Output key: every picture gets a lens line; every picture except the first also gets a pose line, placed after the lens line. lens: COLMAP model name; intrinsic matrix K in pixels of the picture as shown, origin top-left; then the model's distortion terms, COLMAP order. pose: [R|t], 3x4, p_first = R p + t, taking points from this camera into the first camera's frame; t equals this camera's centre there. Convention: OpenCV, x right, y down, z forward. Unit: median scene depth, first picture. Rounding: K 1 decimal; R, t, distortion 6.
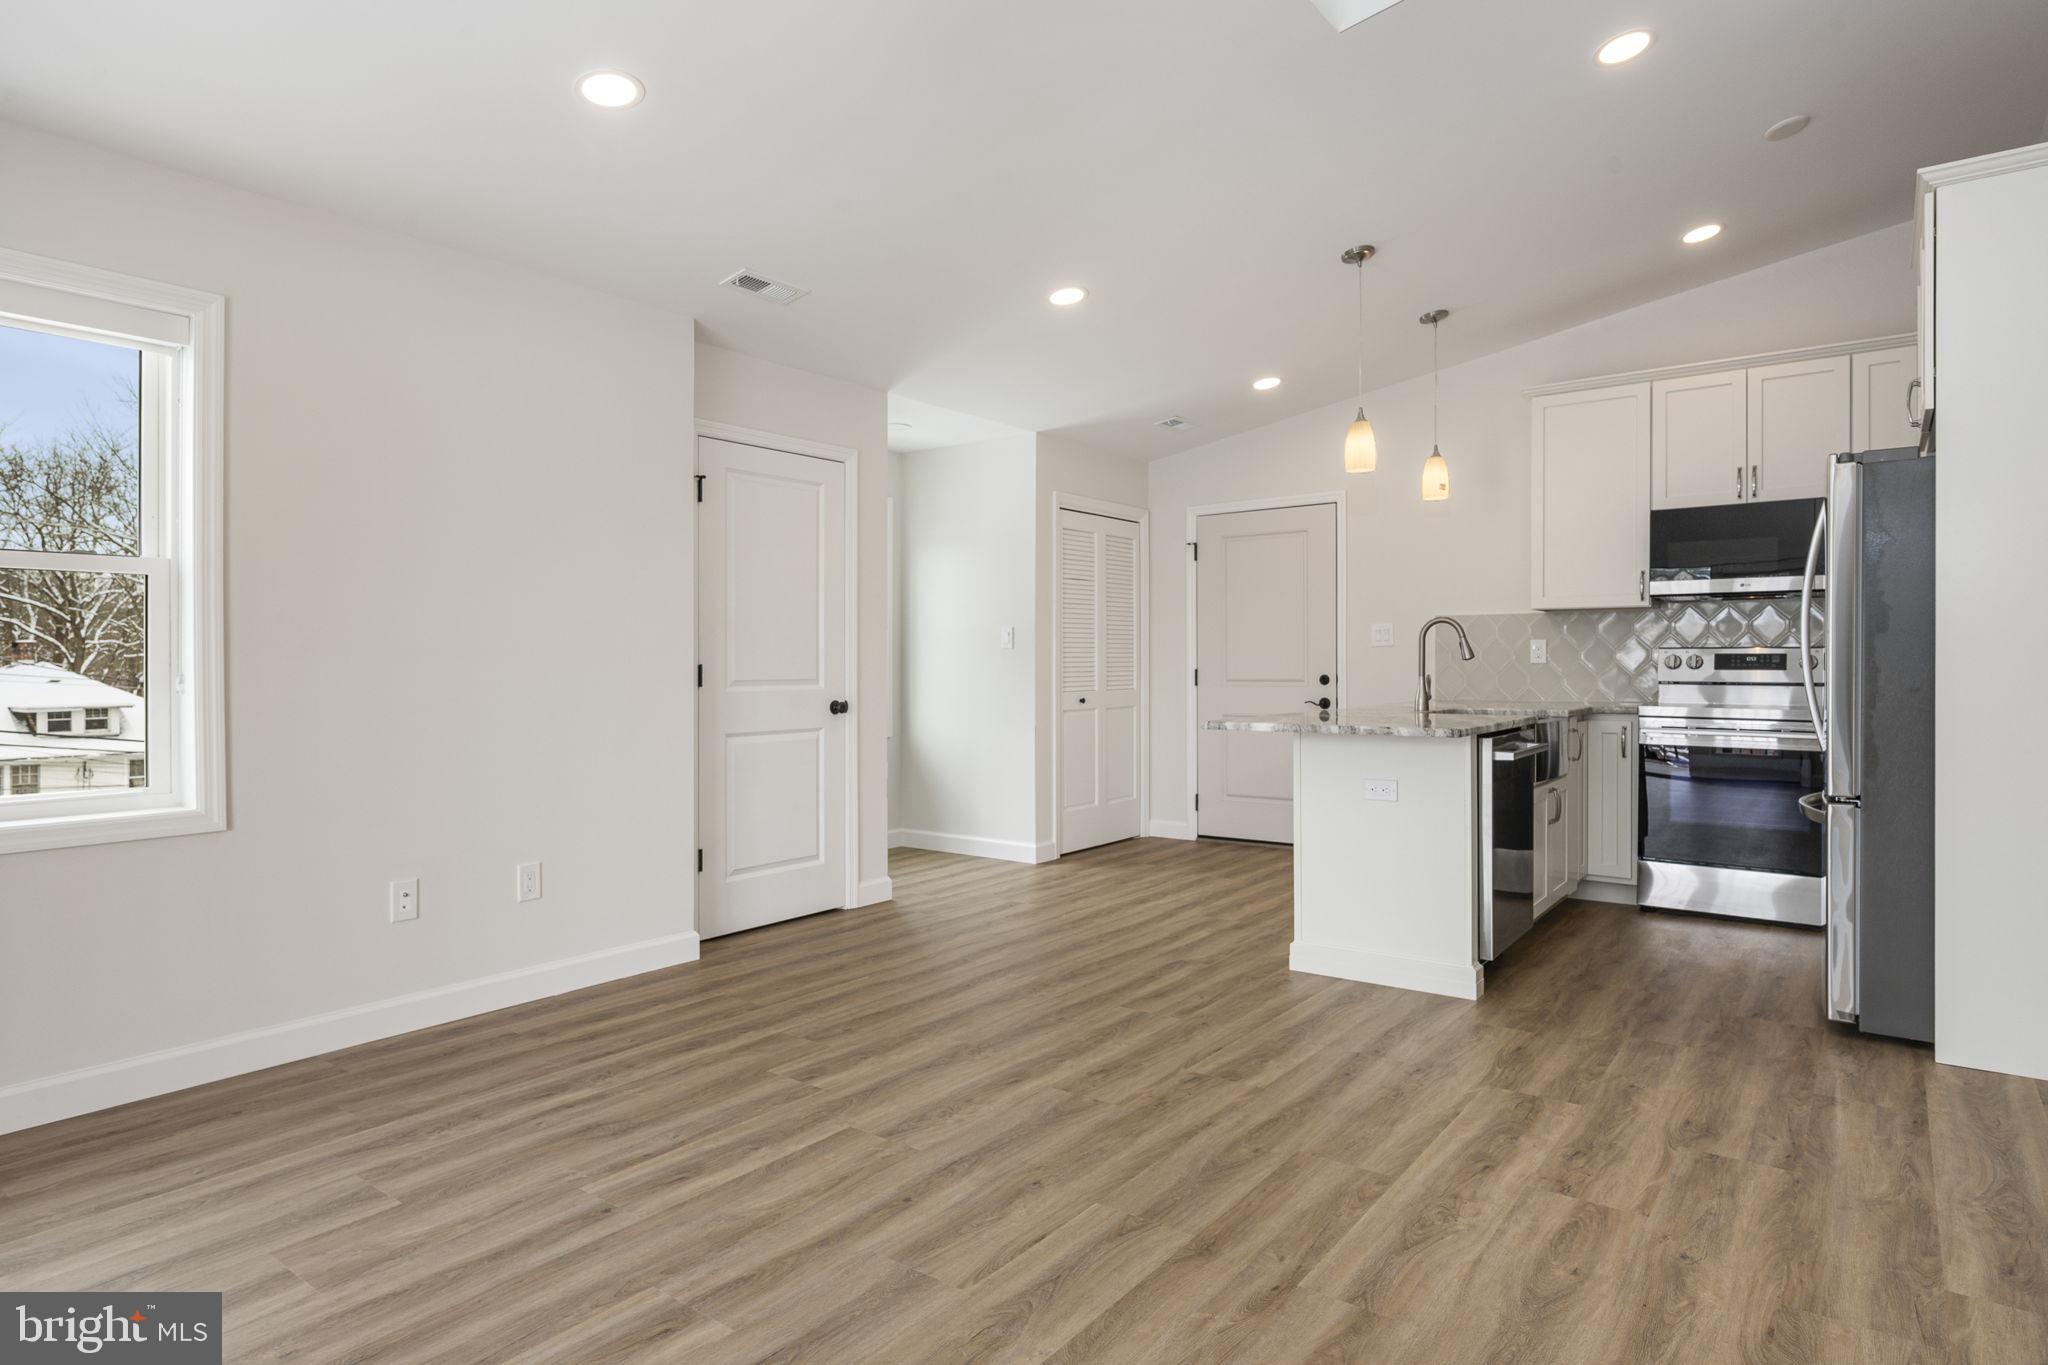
lens RADIAL K [[1123.6, 0, 1030.2], [0, 1123.6, 658.8], [0, 0, 1]] dist [0.003279, 0.000420]
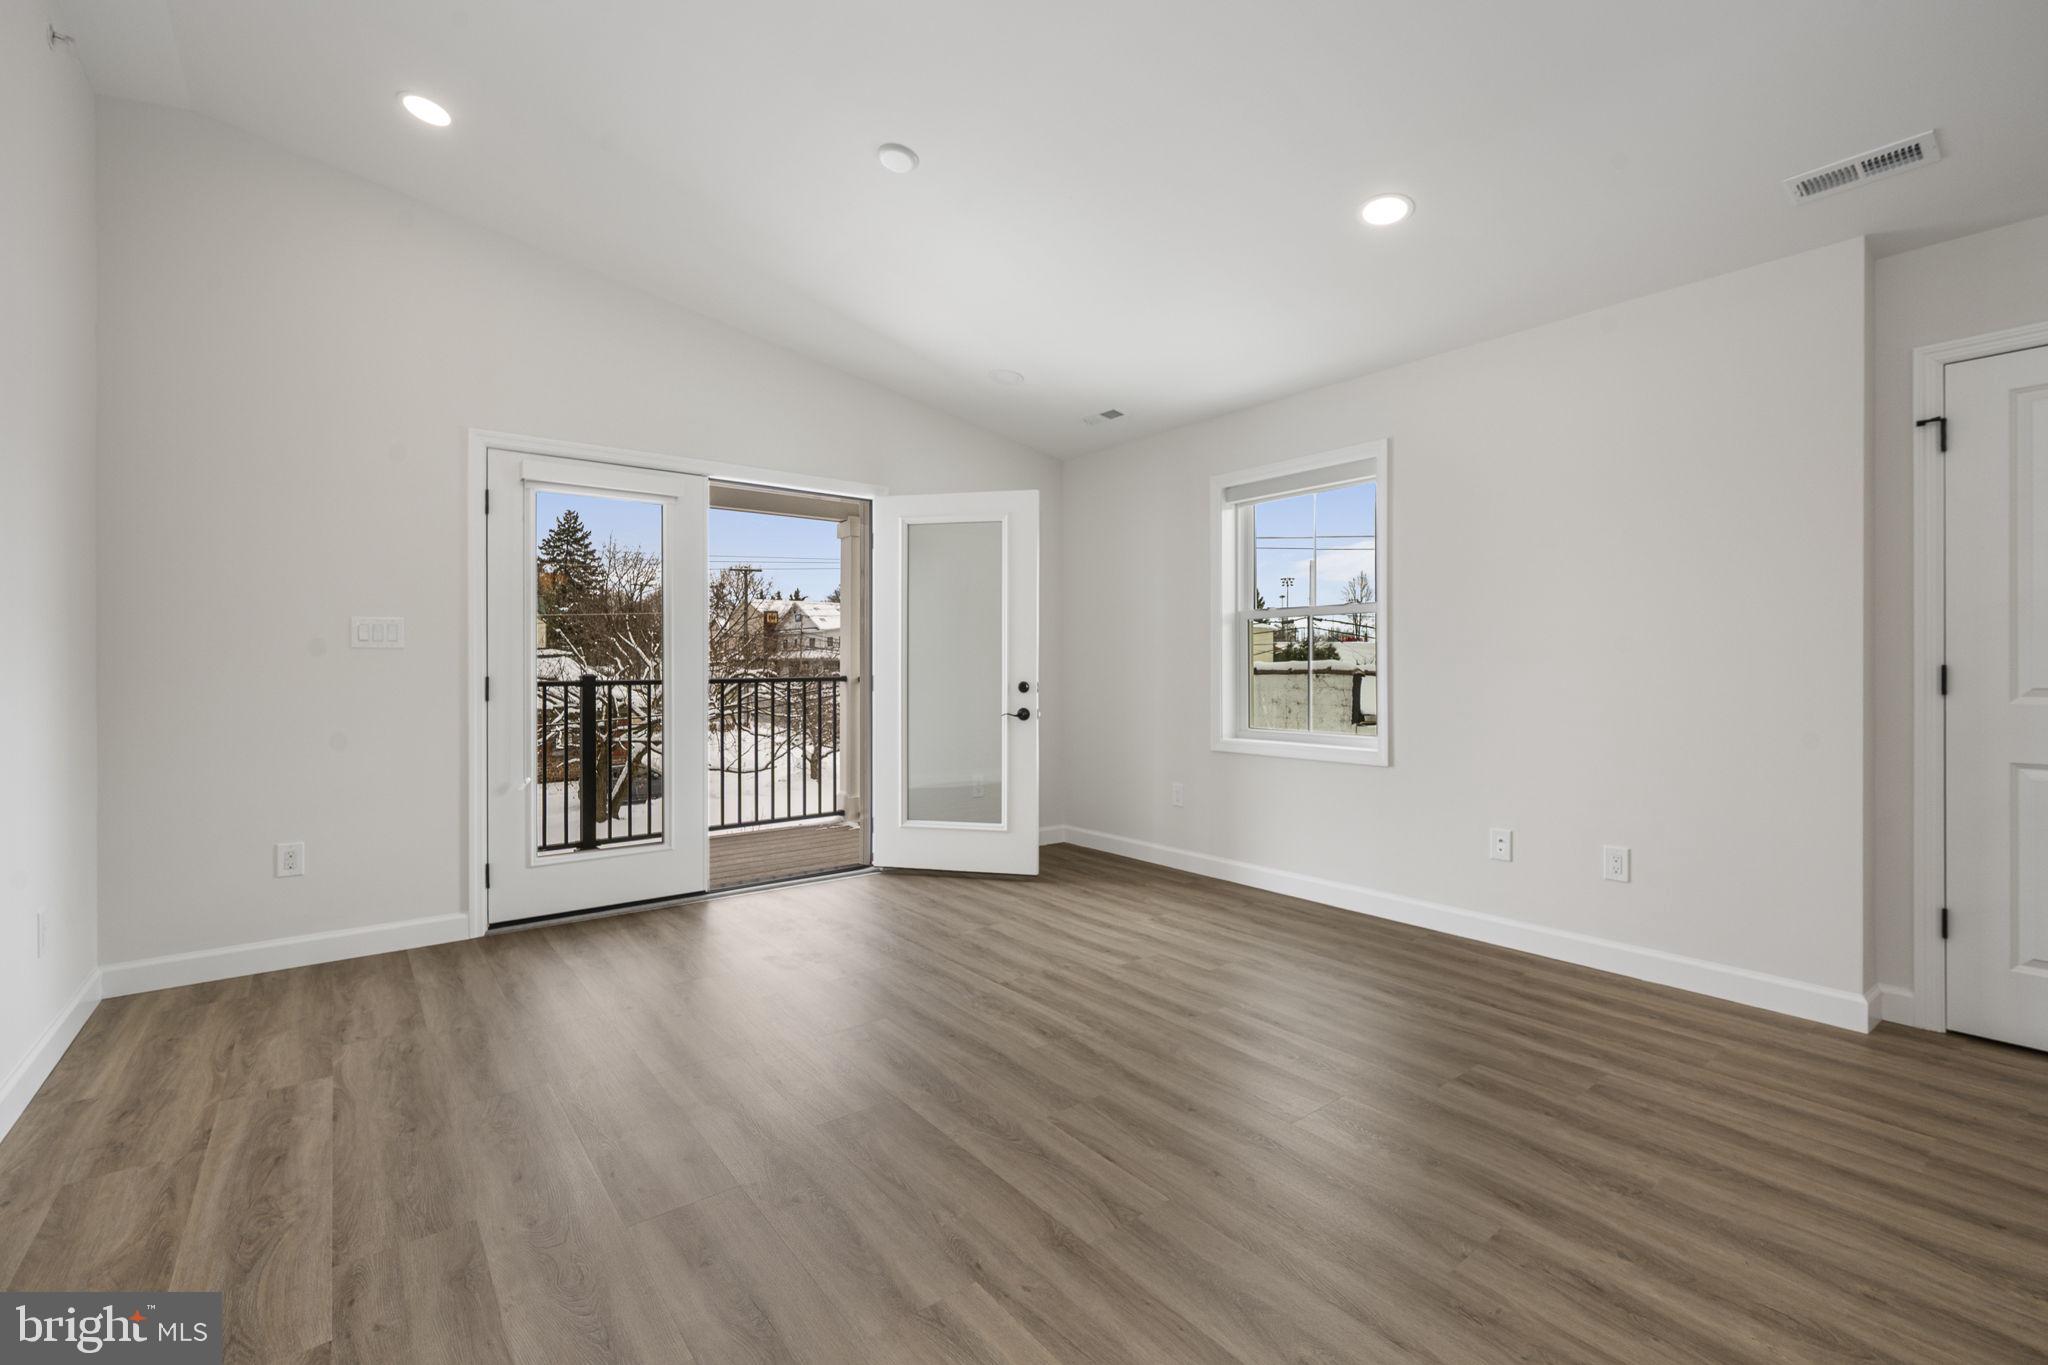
lens RADIAL K [[876.9, 0, 1024.6], [0, 876.9, 667.3], [0, 0, 1]] dist [0.001233, 0.000323]
pose [[-0.250298, 0.005129, -0.968155, 0.757058], [0.006550, 0.999972, 0.003605, 0.000258], [0.968147, -0.005439, -0.250325, 0.950914]]
